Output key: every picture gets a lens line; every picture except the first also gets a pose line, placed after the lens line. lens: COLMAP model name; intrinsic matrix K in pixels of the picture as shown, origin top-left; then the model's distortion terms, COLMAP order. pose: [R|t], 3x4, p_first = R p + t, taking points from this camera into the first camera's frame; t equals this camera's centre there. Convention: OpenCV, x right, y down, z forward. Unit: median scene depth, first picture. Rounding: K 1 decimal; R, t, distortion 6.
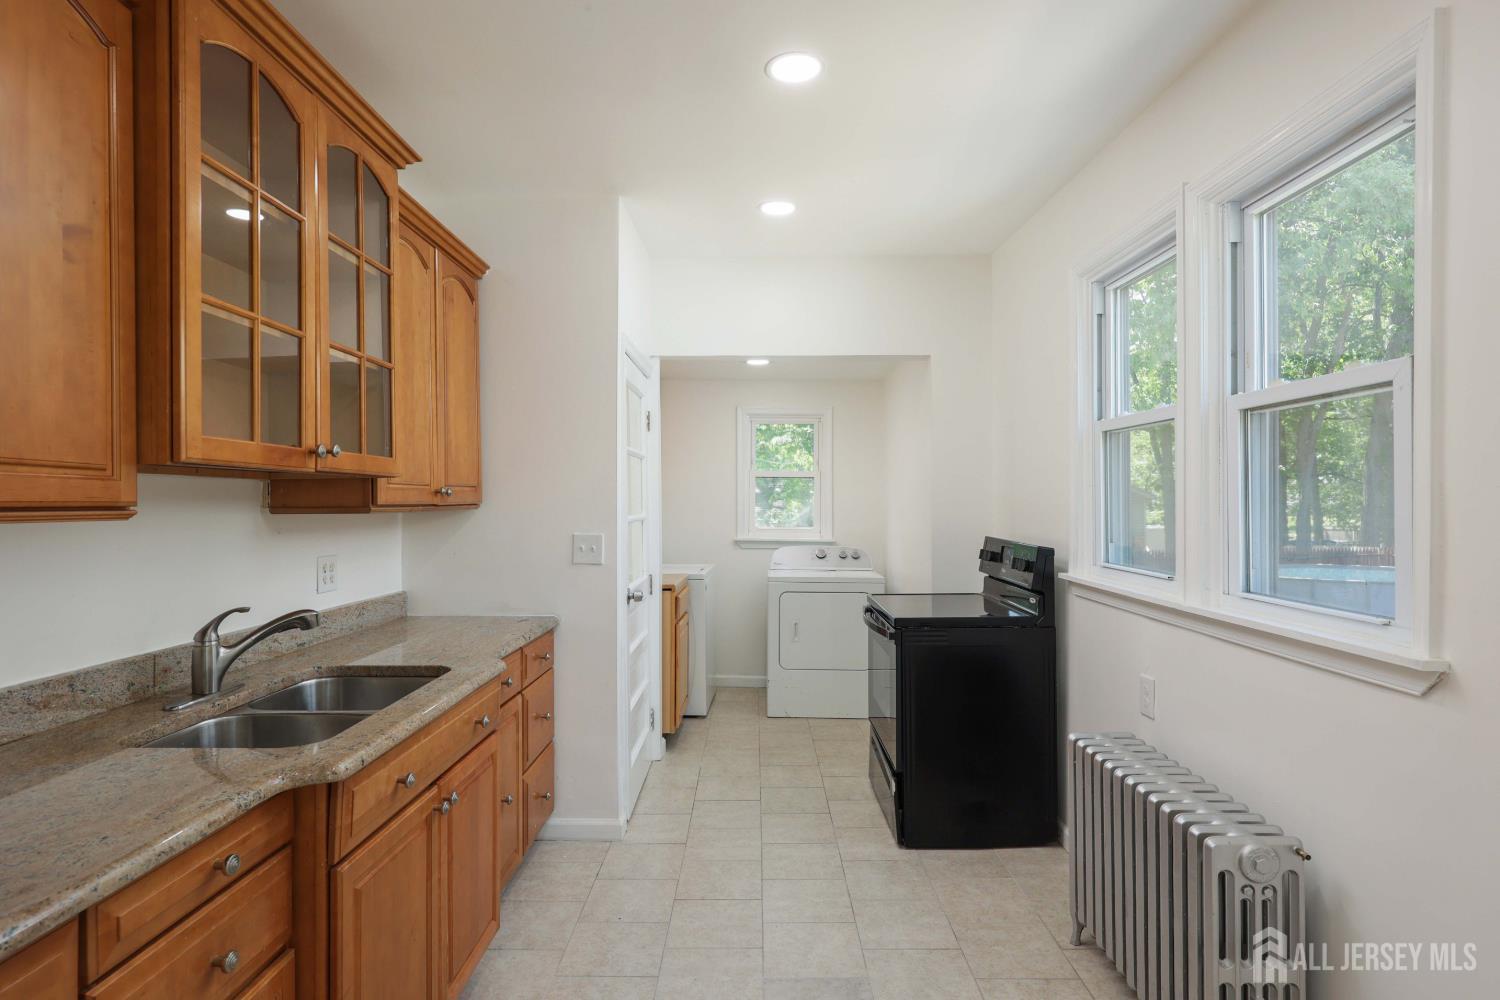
lens RADIAL K [[809.1, 0, 748.6], [0, 809.1, 493.8], [0, 0, 1]] dist [0.010098, 0.002033]
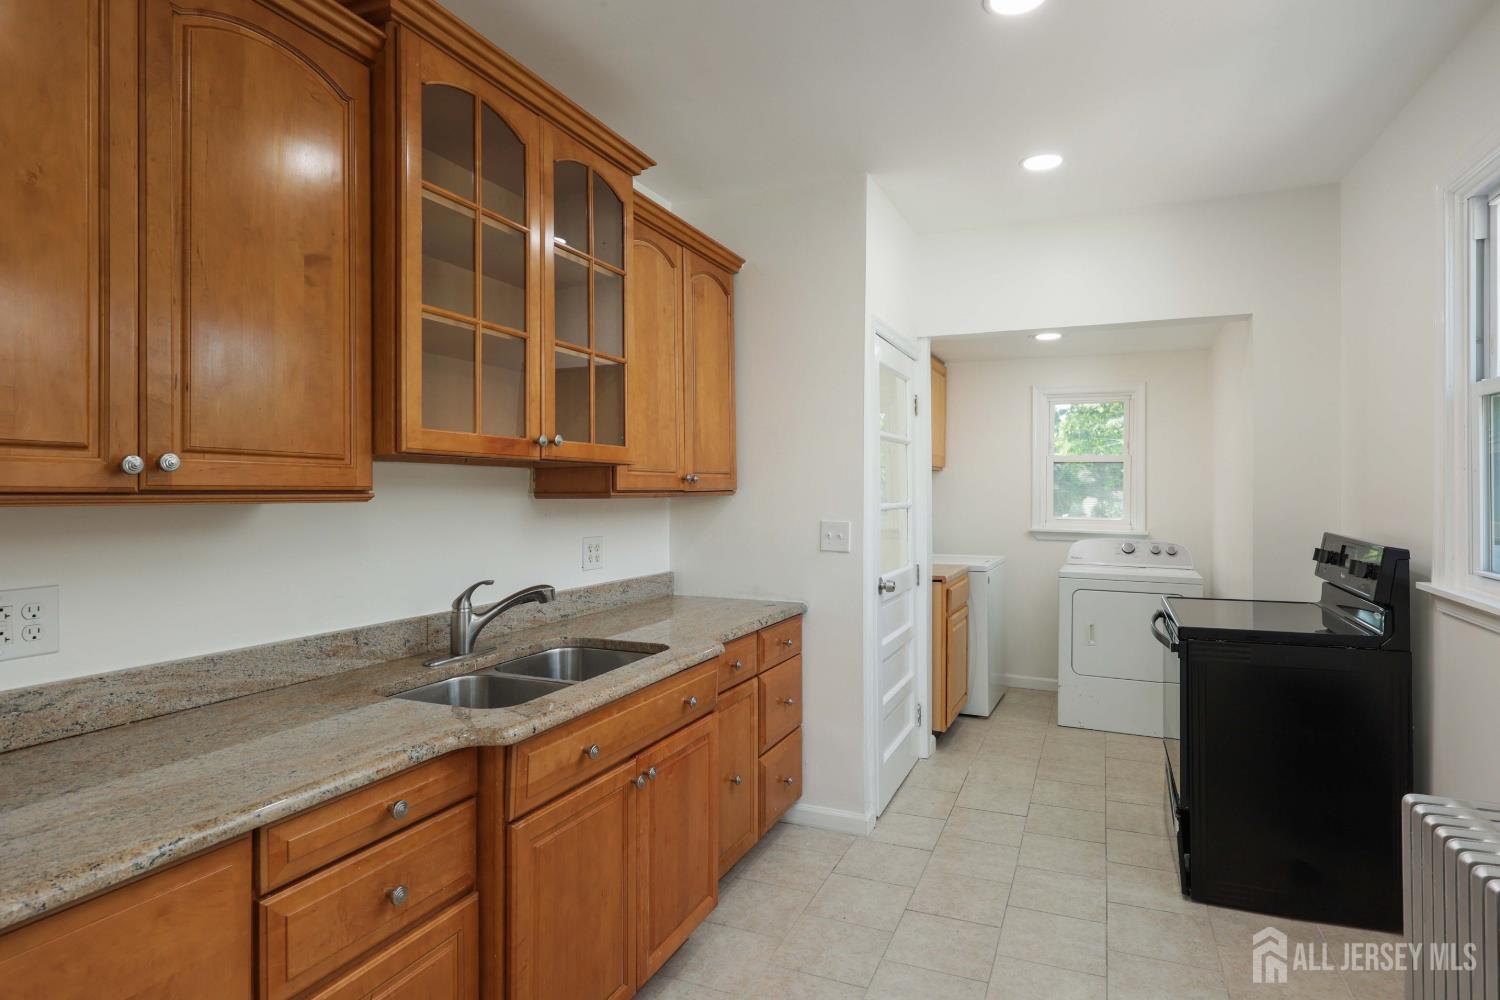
lens RADIAL K [[809.1, 0, 777.4], [0, 809.1, 485.4], [0, 0, 1]] dist [0.010098, 0.002033]
pose [[0.930727, 0.000266, -0.365715, 0.112393], [0.001360, 0.999990, 0.004189, 0.002139], [0.365713, -0.004397, 0.930717, 0.065277]]
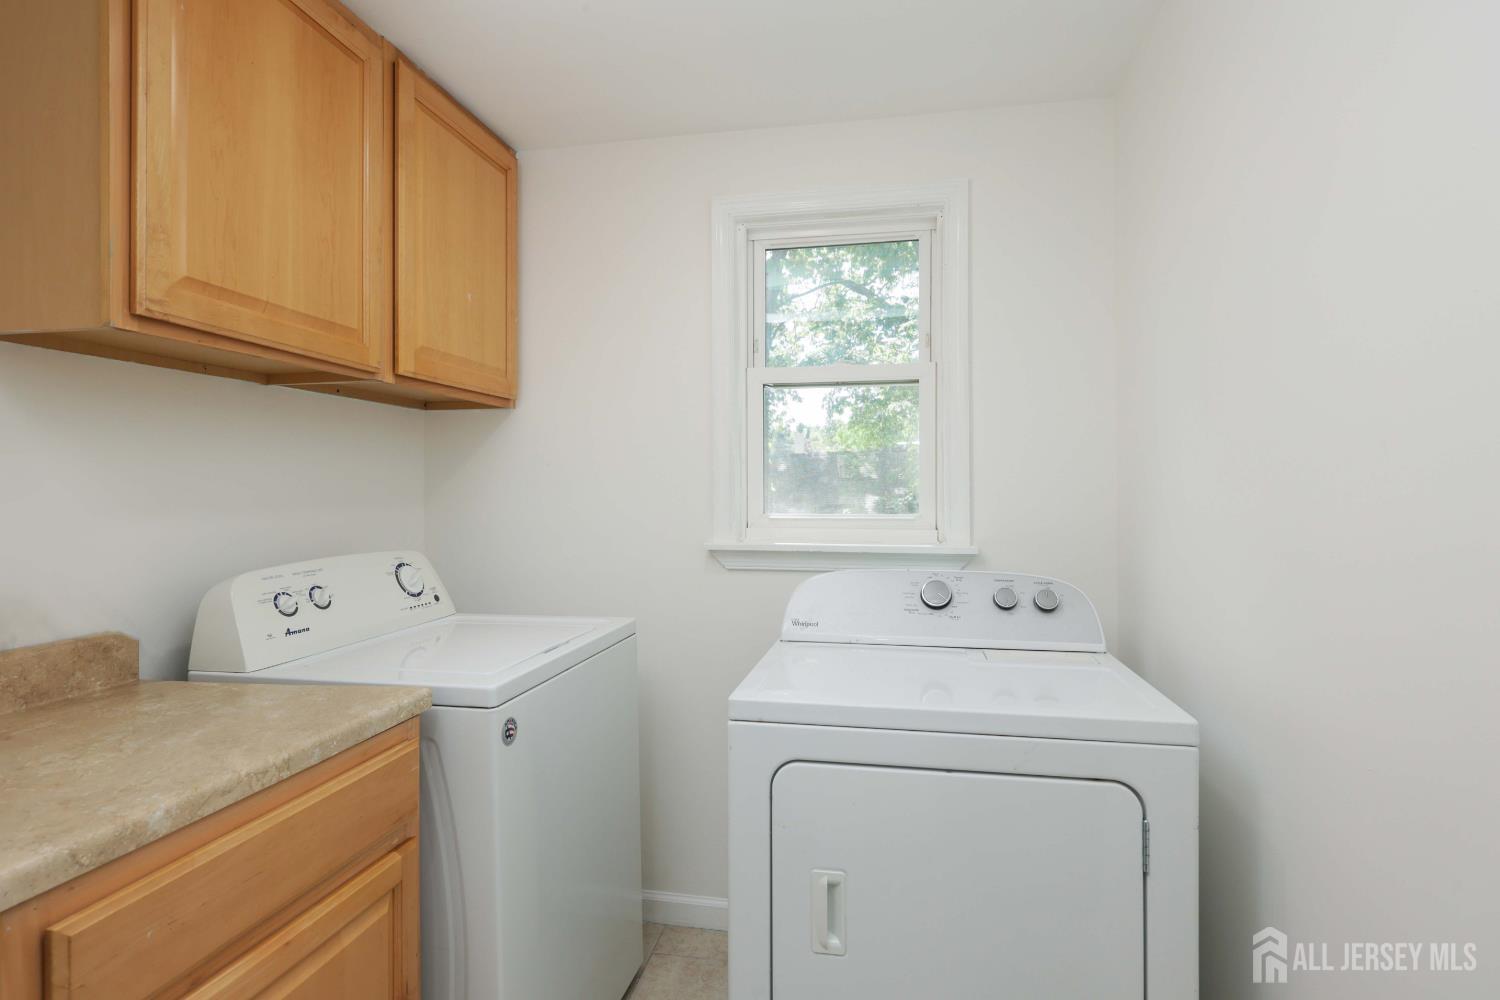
lens RADIAL K [[805.7, 0, 756.6], [0, 805.7, 497.3], [0, 0, 1]] dist [0.005729, 0.000723]
pose [[0.988458, -0.007320, -0.151315, 0.133689], [0.009807, 0.999829, 0.015698, 0.056313], [0.151174, -0.017000, 0.988361, 1.323756]]
